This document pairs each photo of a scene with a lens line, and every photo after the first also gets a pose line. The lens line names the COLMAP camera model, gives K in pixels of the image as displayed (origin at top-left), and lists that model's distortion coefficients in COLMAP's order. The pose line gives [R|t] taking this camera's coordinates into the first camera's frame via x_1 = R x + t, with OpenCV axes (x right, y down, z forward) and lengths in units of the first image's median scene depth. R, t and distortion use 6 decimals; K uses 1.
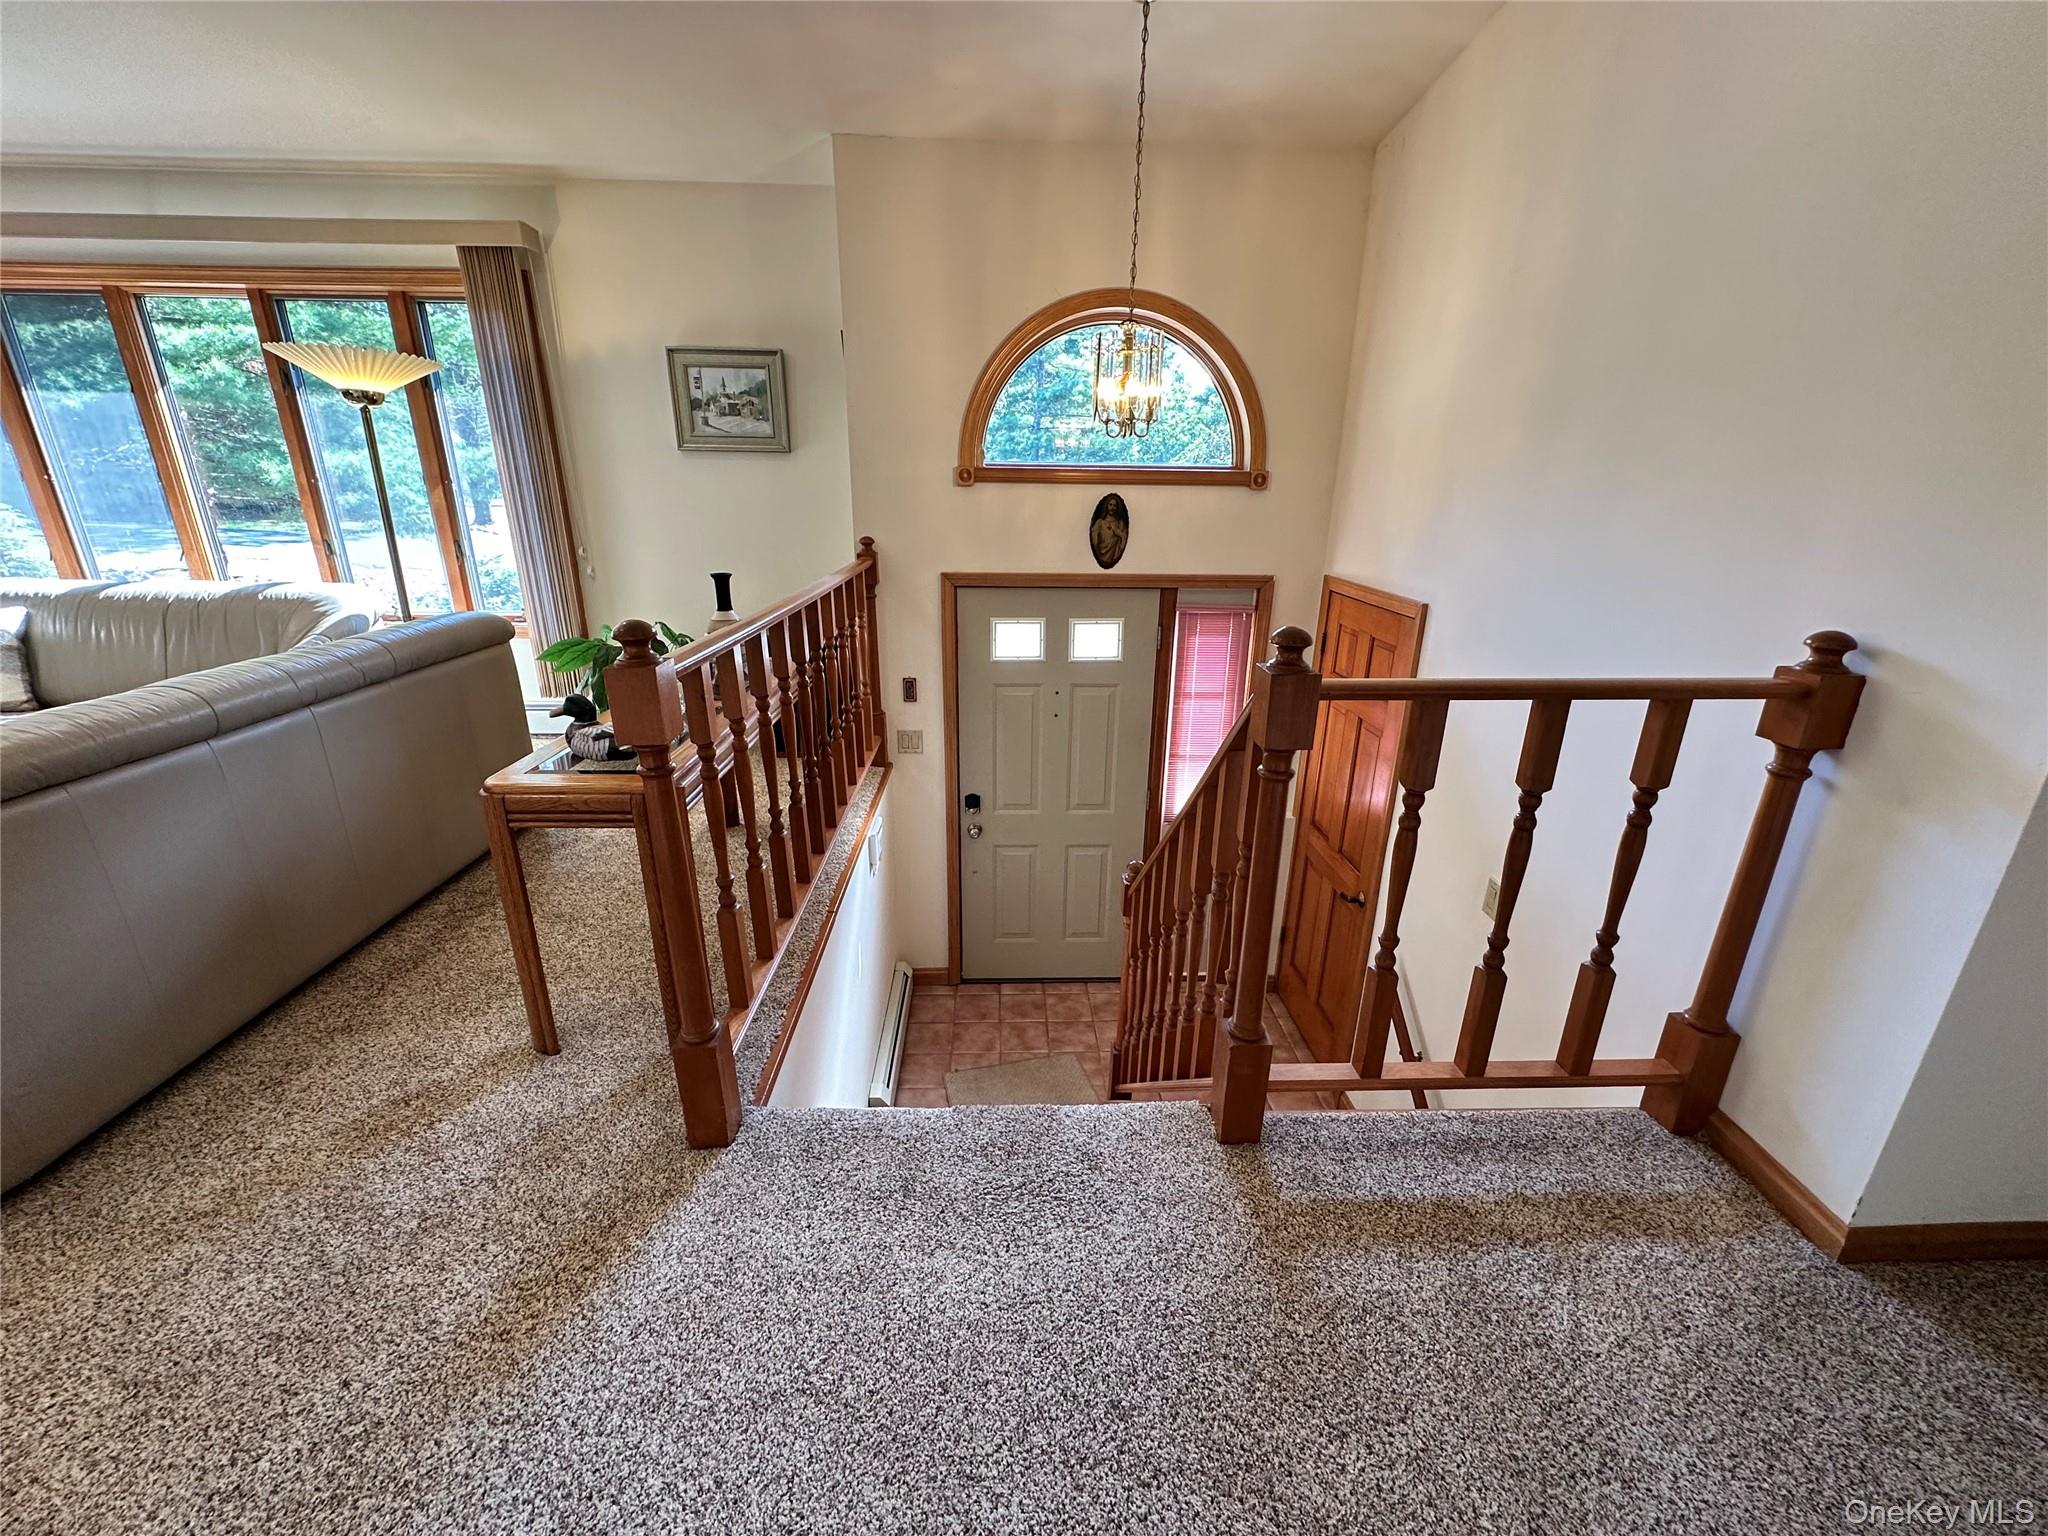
lens RADIAL K [[810.9, 0, 1025.5], [0, 810.9, 771.7], [0, 0, 1]] dist [0.001255, -0.000455]
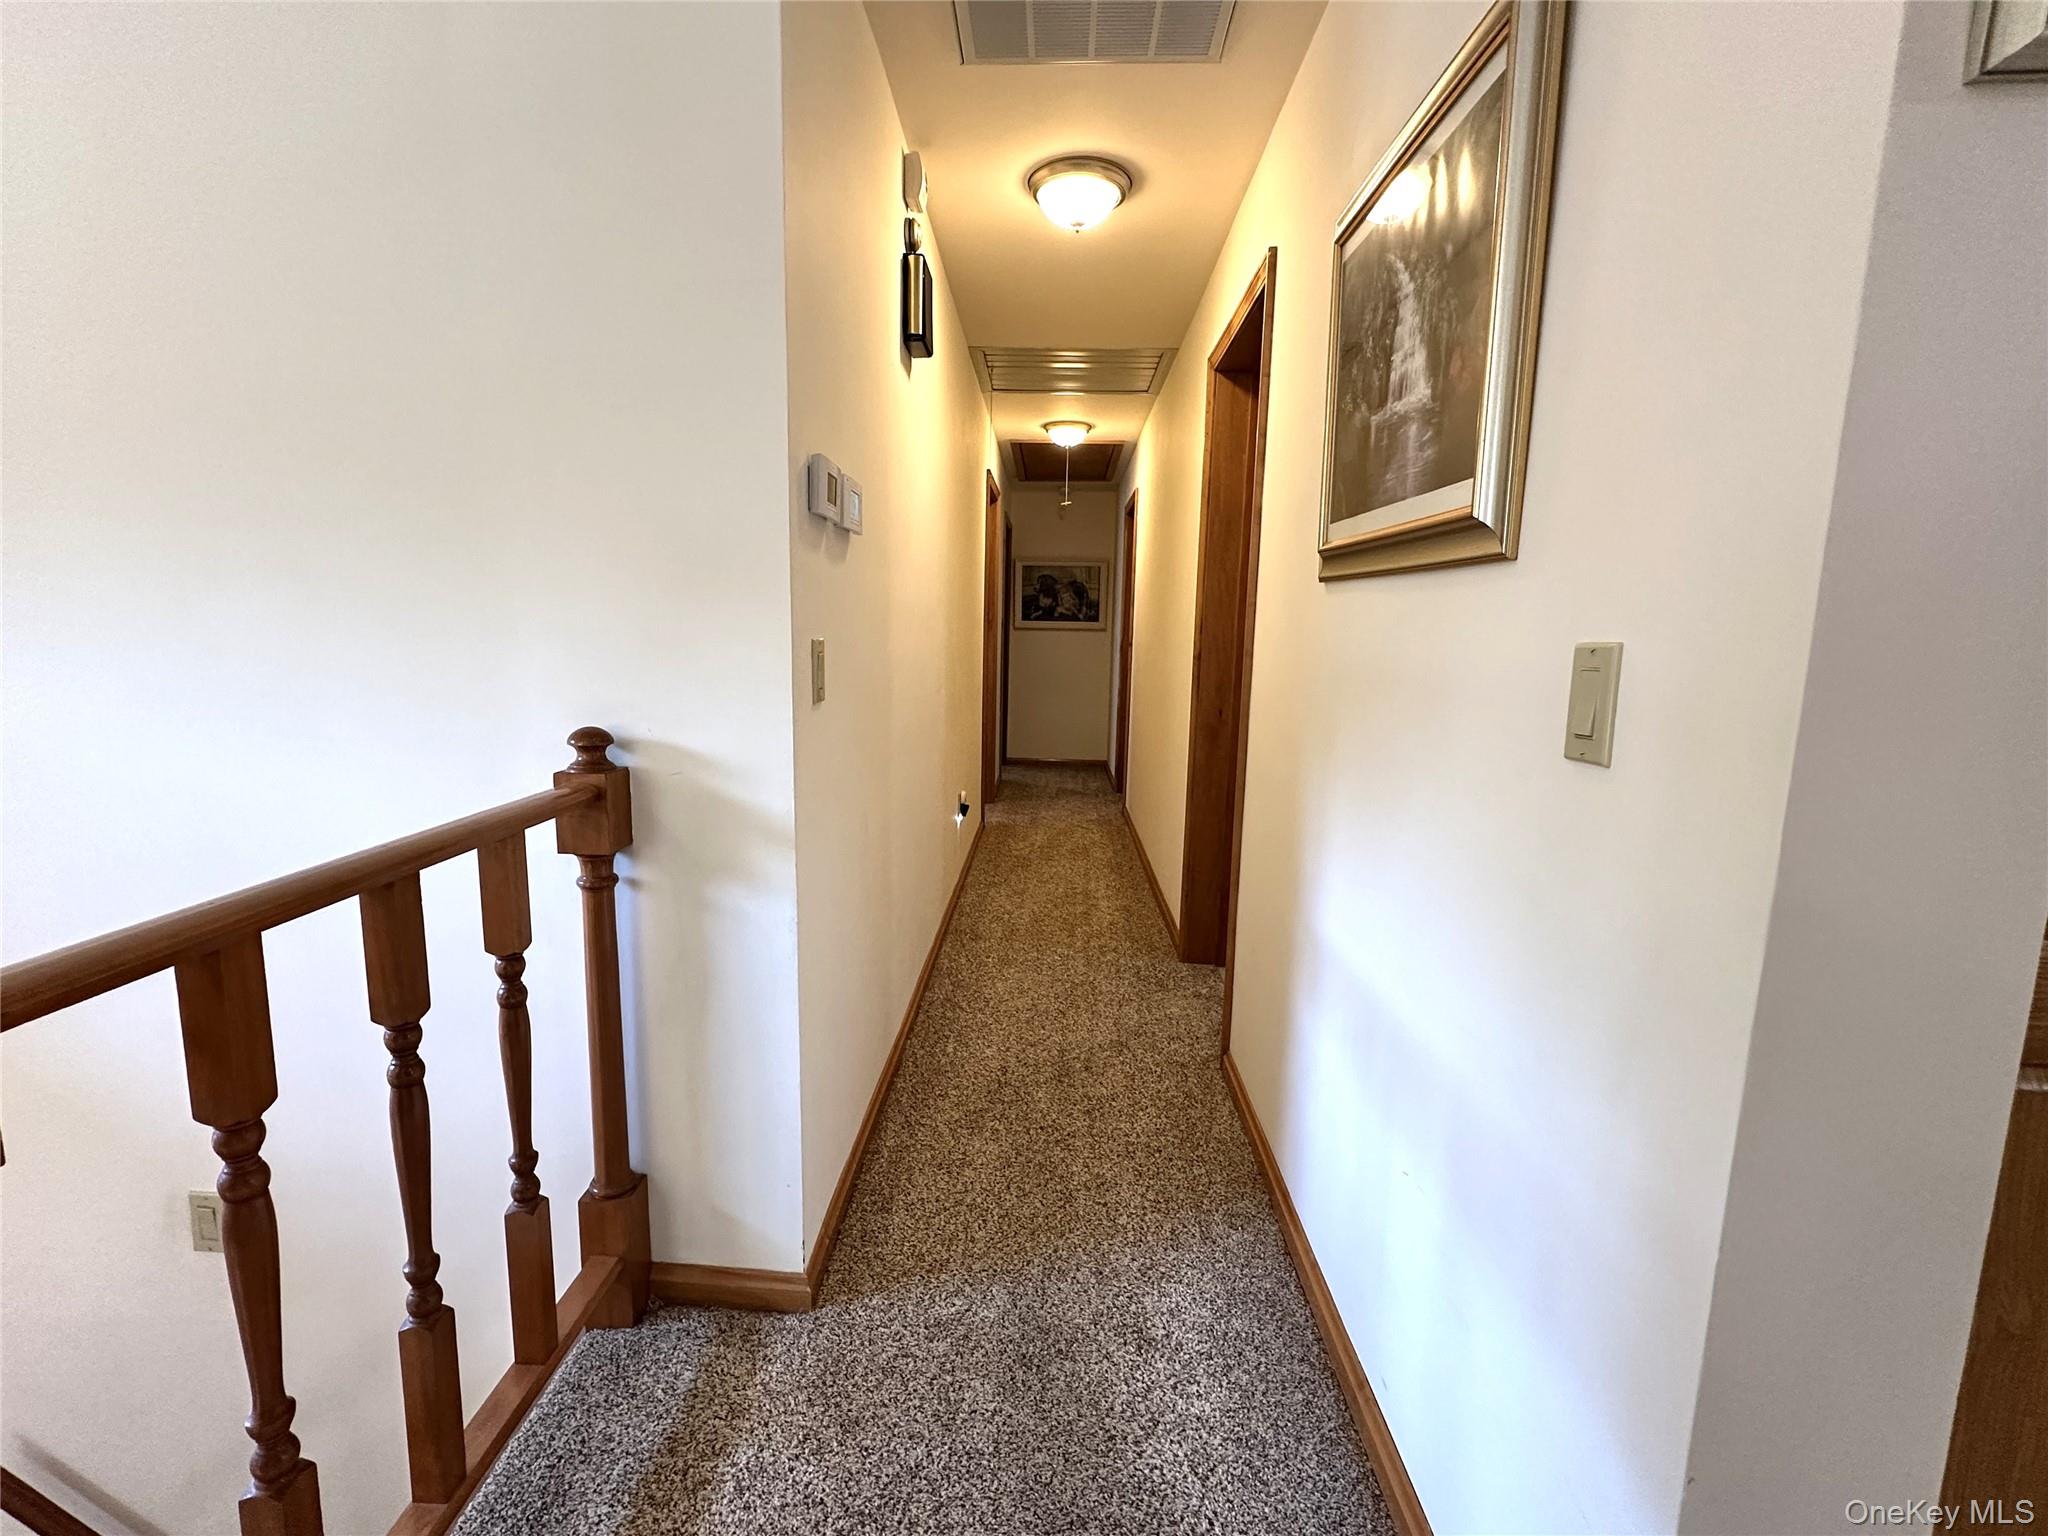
lens RADIAL K [[913.5, 0, 1019.5], [0, 913.5, 777.7], [0, 0, 1]] dist [-0.000108, 0.000234]
pose [[0.064814, -0.160568, 0.984894, -0.009932], [0.310810, 0.941124, 0.132978, -0.097293], [-0.948260, 0.297496, 0.110904, 0.403690]]
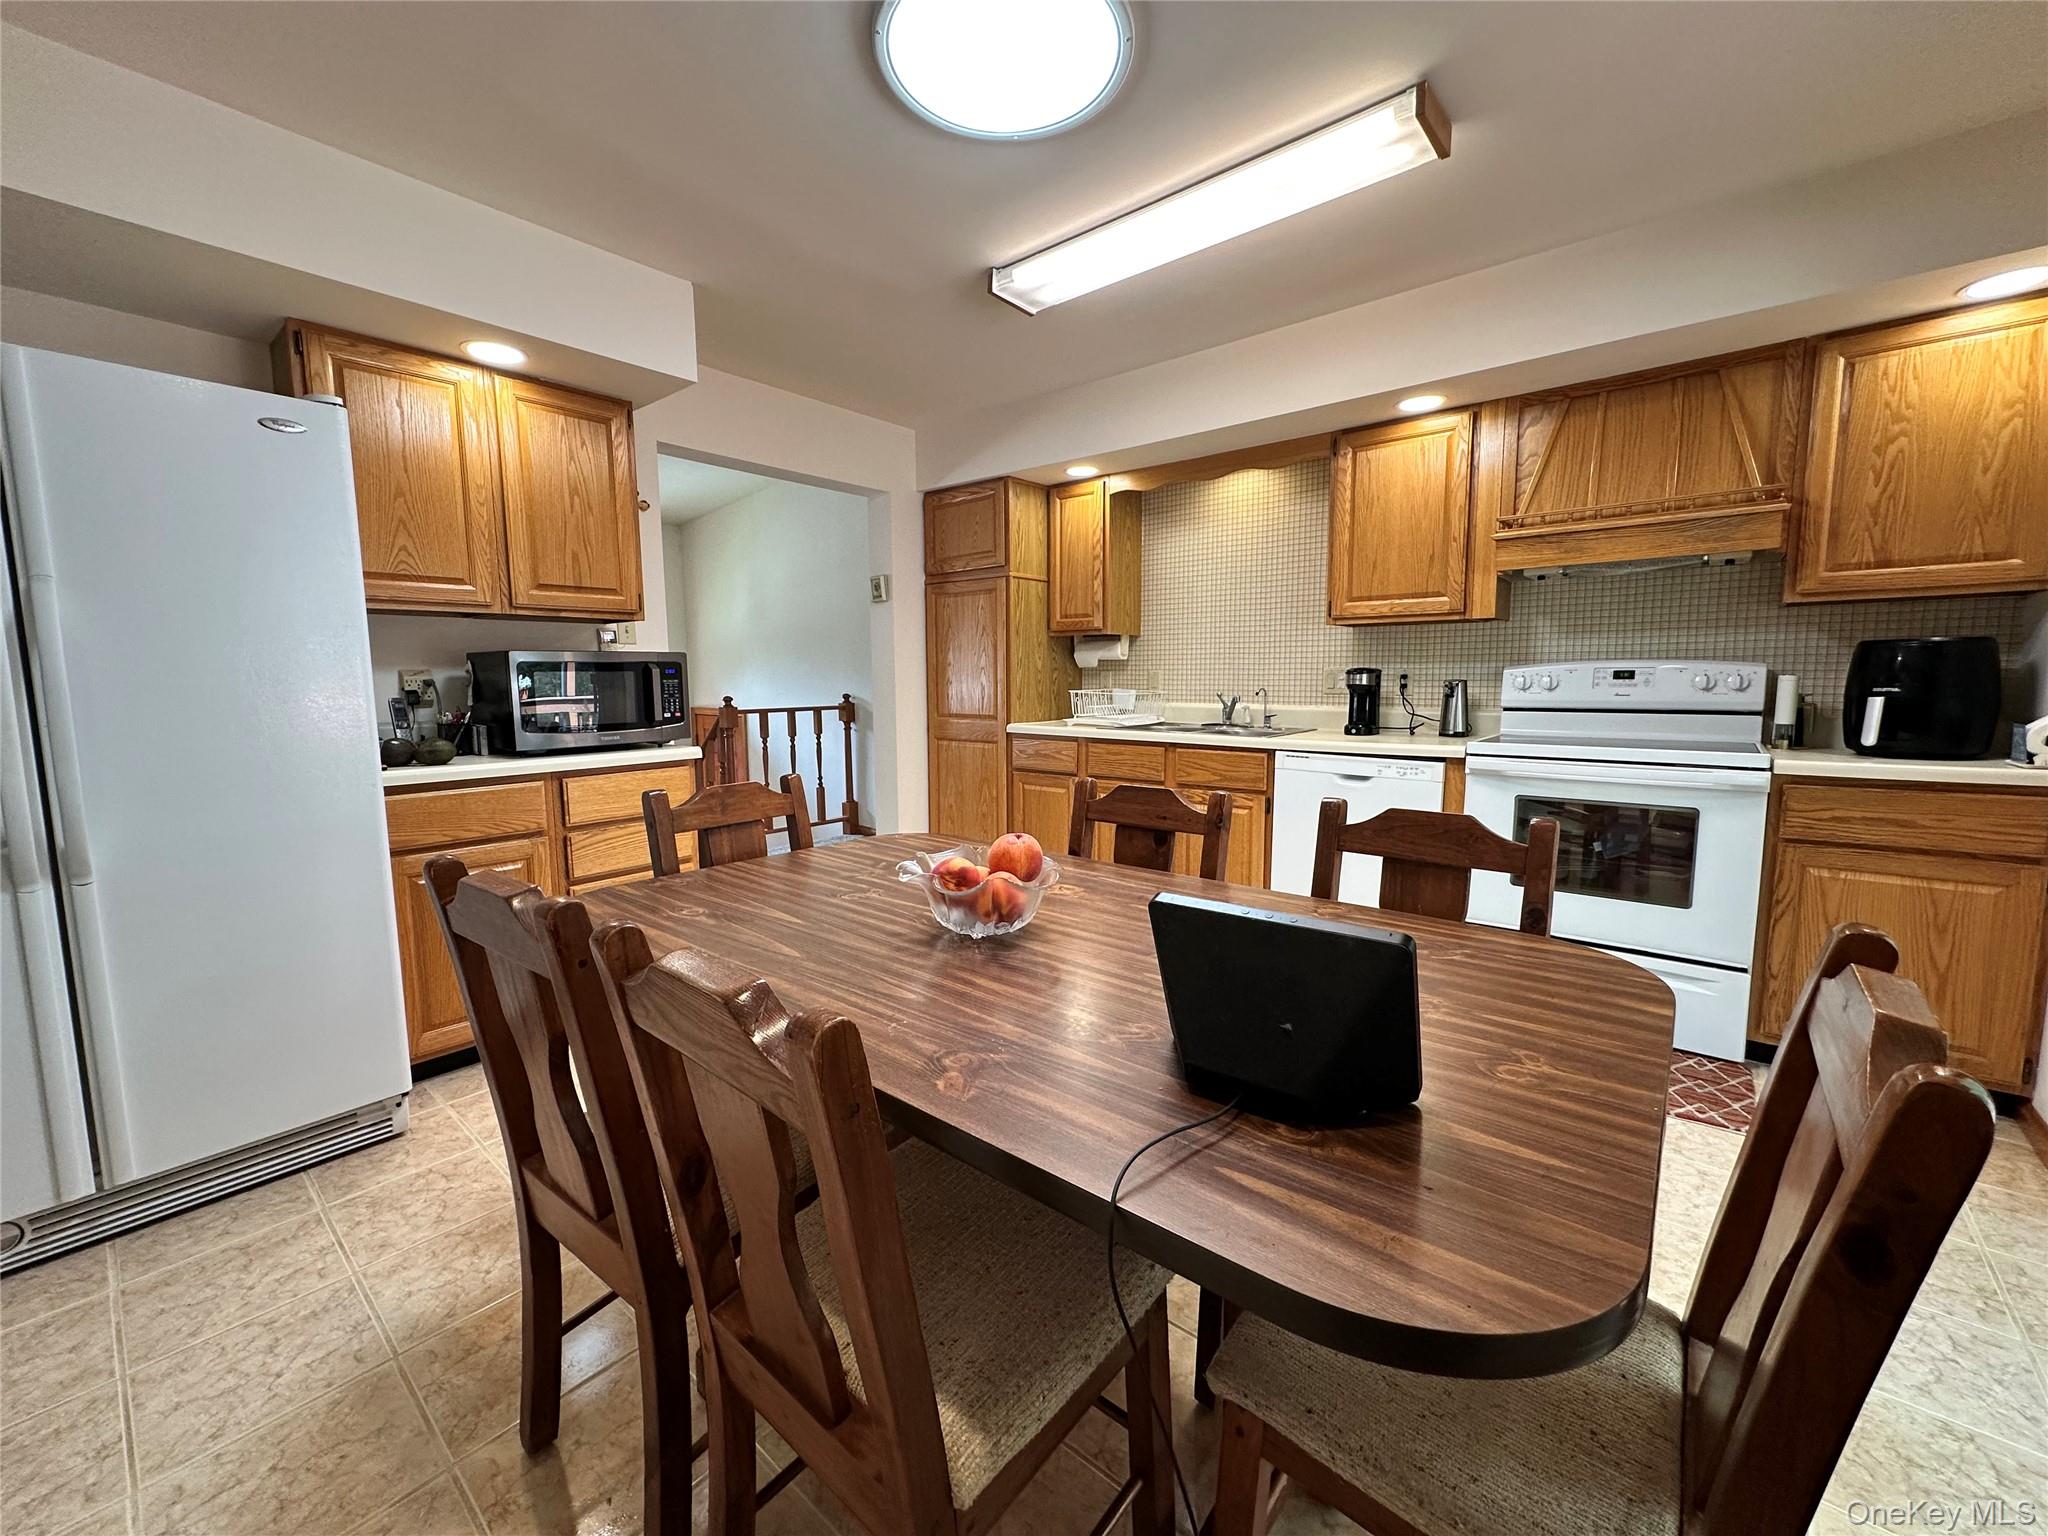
lens RADIAL K [[810.9, 0, 1023.8], [0, 810.9, 769.2], [0, 0, 1]] dist [0.001255, -0.000455]
pose [[0.662726, -0.092899, 0.743077, -1.456059], [0.254683, 0.961088, -0.106989, 0.833314], [-0.704223, 0.260153, 0.660598, -2.175509]]
